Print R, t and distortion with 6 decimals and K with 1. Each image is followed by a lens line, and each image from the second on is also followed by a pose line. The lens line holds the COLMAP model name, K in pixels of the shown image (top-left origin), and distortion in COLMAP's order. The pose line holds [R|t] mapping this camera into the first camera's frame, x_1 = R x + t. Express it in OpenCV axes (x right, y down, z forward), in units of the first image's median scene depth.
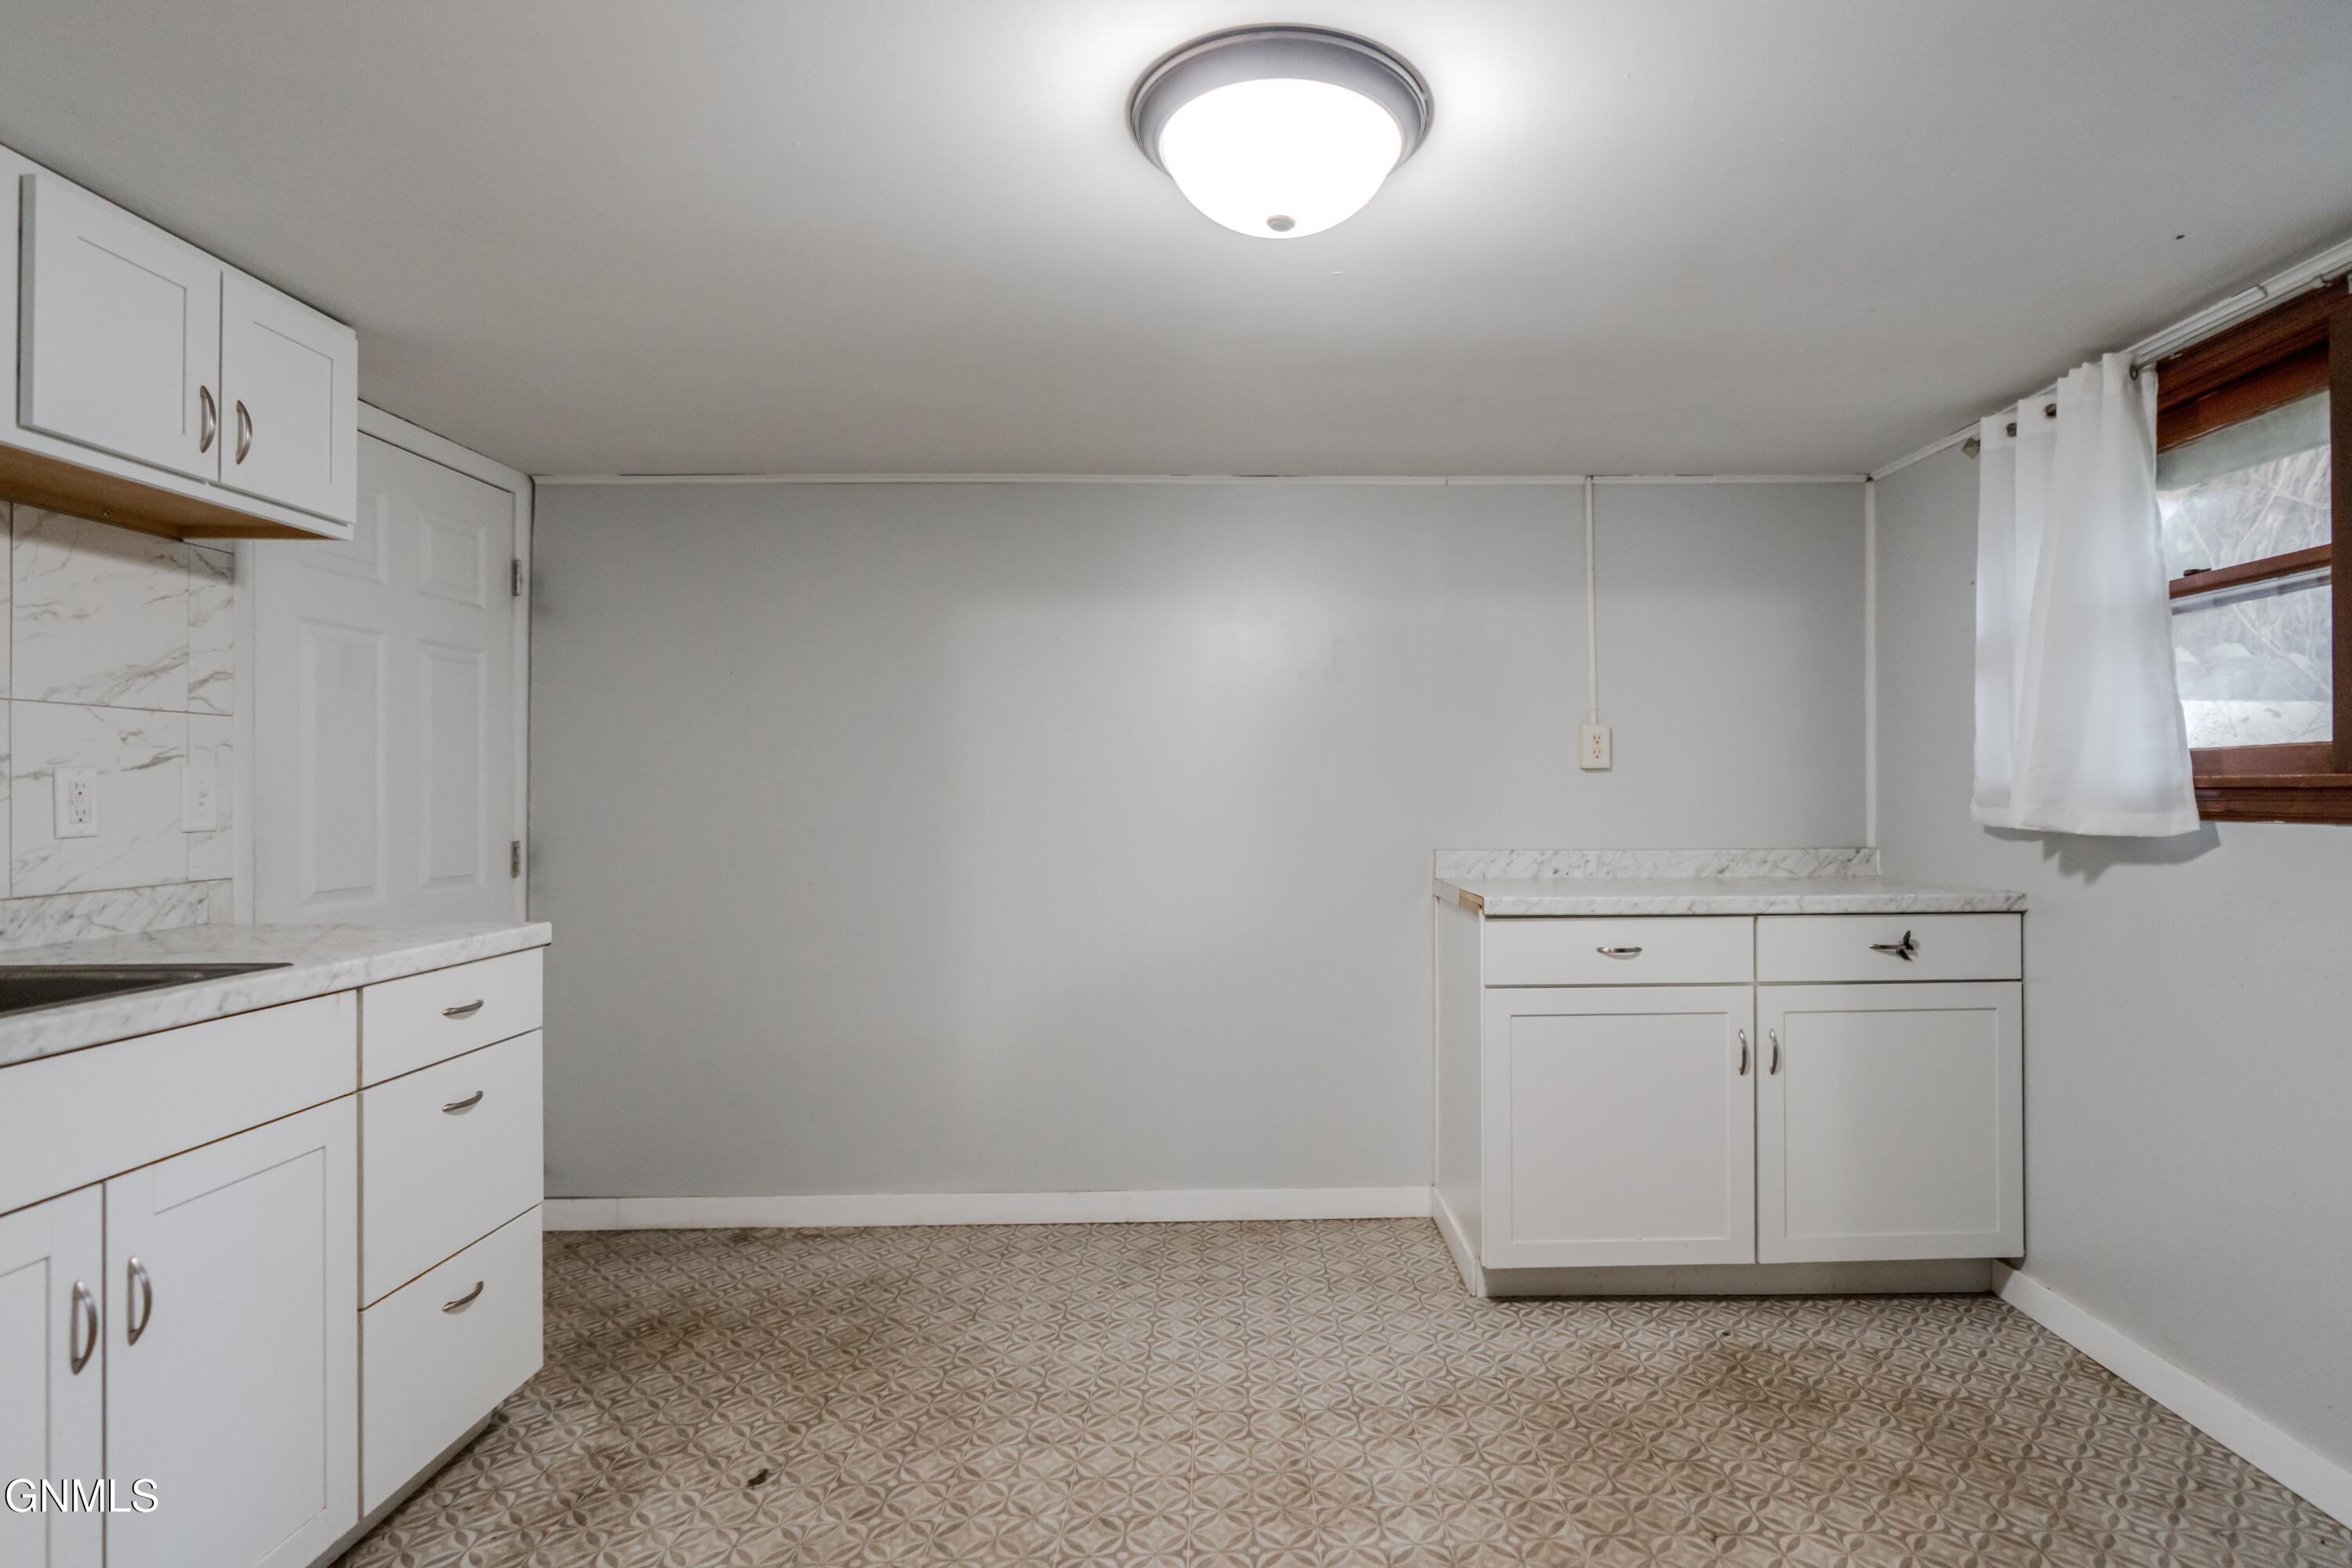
lens RADIAL K [[1076.1, 0, 1190.3], [0, 1076.1, 780.7], [0, 0, 1]] dist [-0.008935, 0.000947]
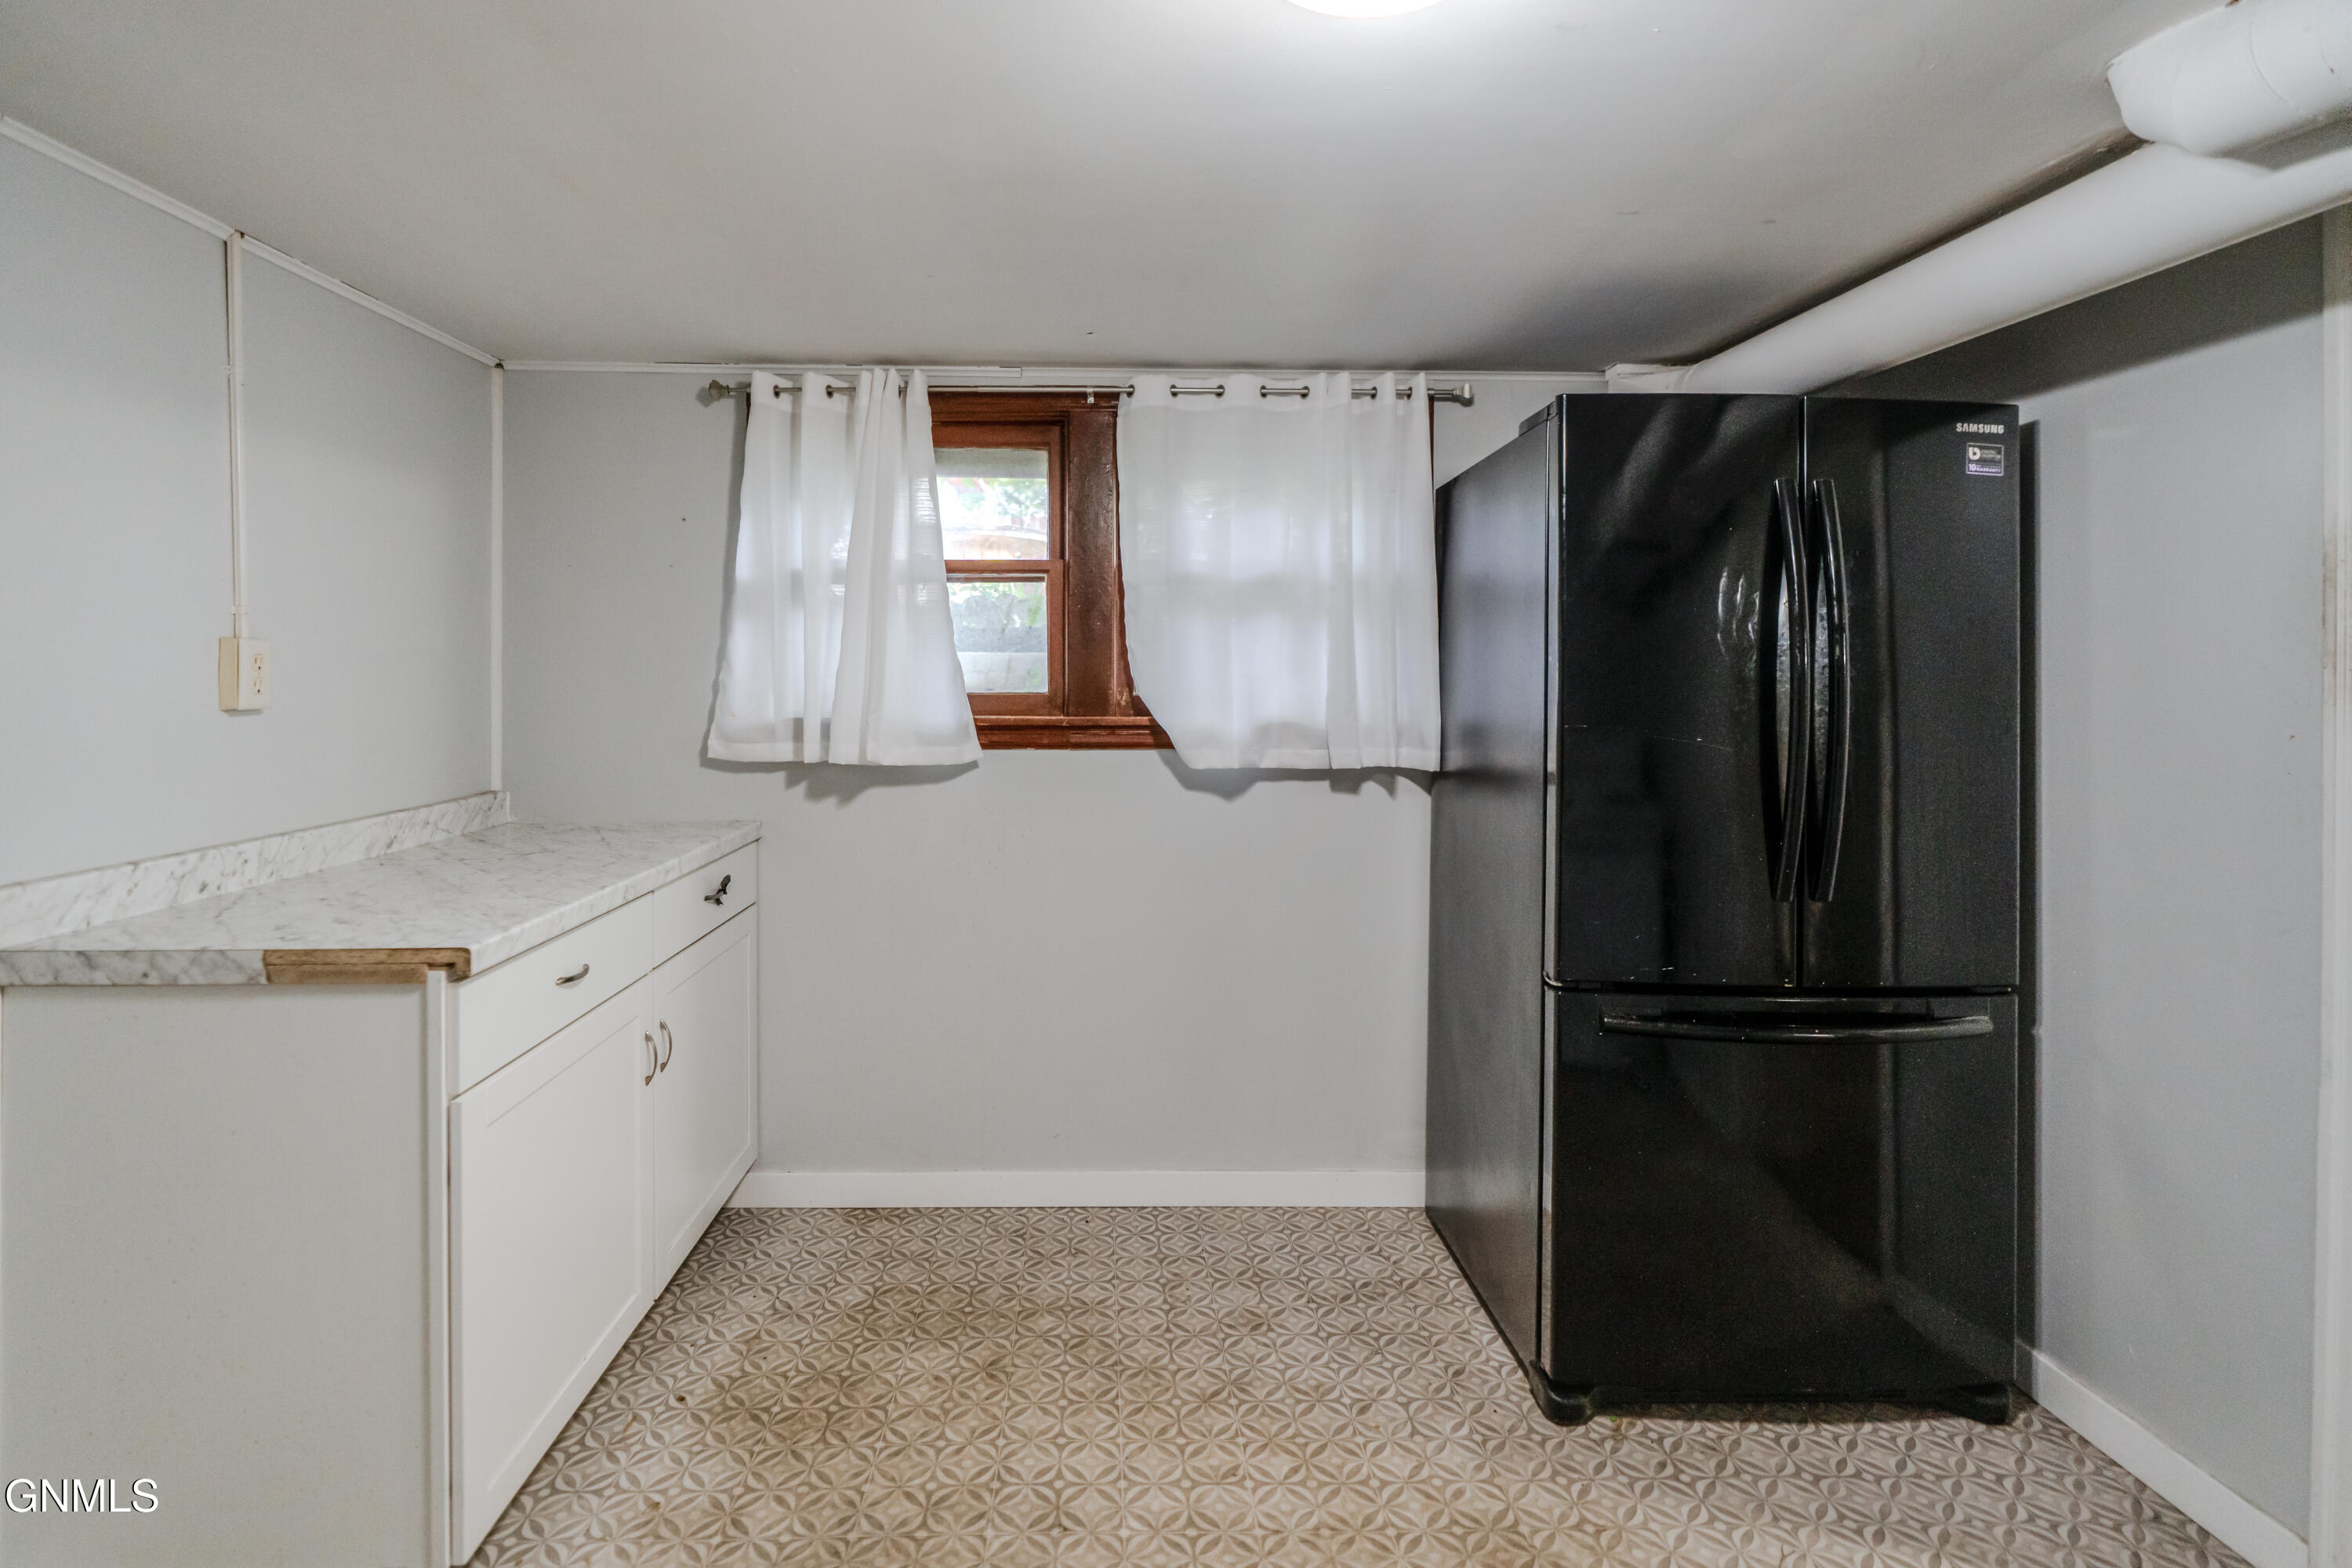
lens RADIAL K [[1076.1, 0, 1177.6], [0, 1076.1, 693.0], [0, 0, 1]] dist [-0.008935, 0.000947]
pose [[-0.009925, -0.011174, 0.999888, -0.375232], [-0.004287, 0.999929, 0.011132, -0.046211], [-0.999942, -0.004176, -0.009973, 0.724288]]
